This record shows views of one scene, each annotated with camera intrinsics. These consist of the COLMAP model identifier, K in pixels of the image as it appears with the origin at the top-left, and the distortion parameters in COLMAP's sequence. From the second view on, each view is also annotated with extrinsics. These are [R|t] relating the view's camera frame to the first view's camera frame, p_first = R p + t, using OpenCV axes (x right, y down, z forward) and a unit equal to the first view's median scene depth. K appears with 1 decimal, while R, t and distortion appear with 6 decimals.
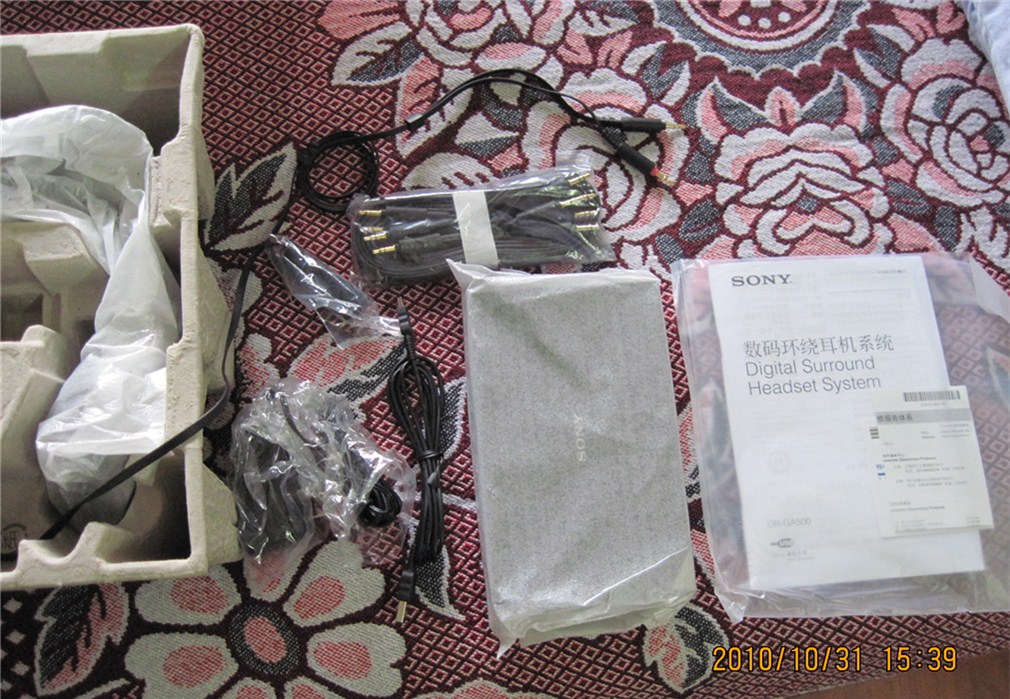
lens RADIAL K [[1074.2, 0, 506.0], [0, 1074.2, 349.8], [0, 0, 1]] dist [0.015333, 0.000000]
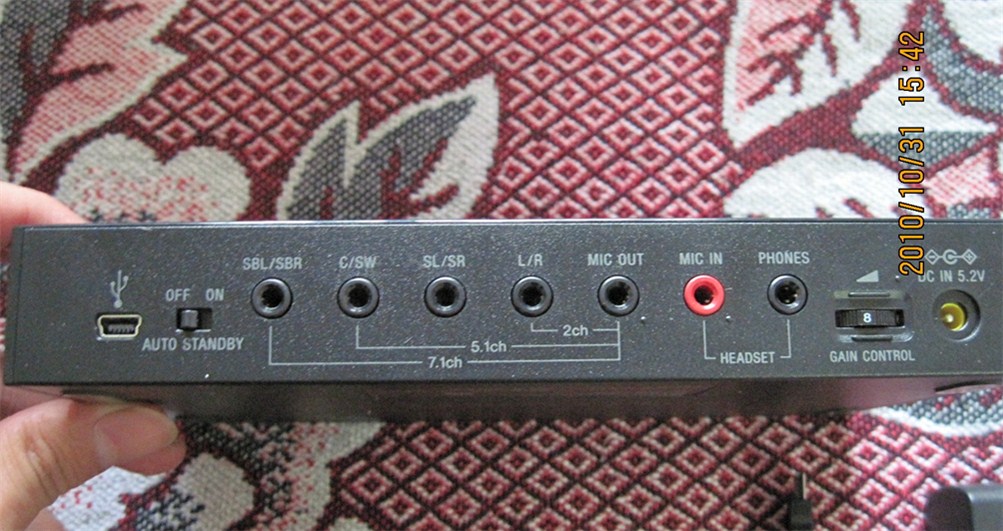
lens RADIAL K [[1060.4, 0, 501.8], [0, 1060.4, 264.7], [0, 0, 1]] dist [-0.024023, 0.000000]
pose [[0.976722, 0.075469, -0.200795, -0.100174], [-0.135612, 0.942514, -0.305412, 0.012753], [0.166203, 0.325532, 0.930809, 0.608890]]
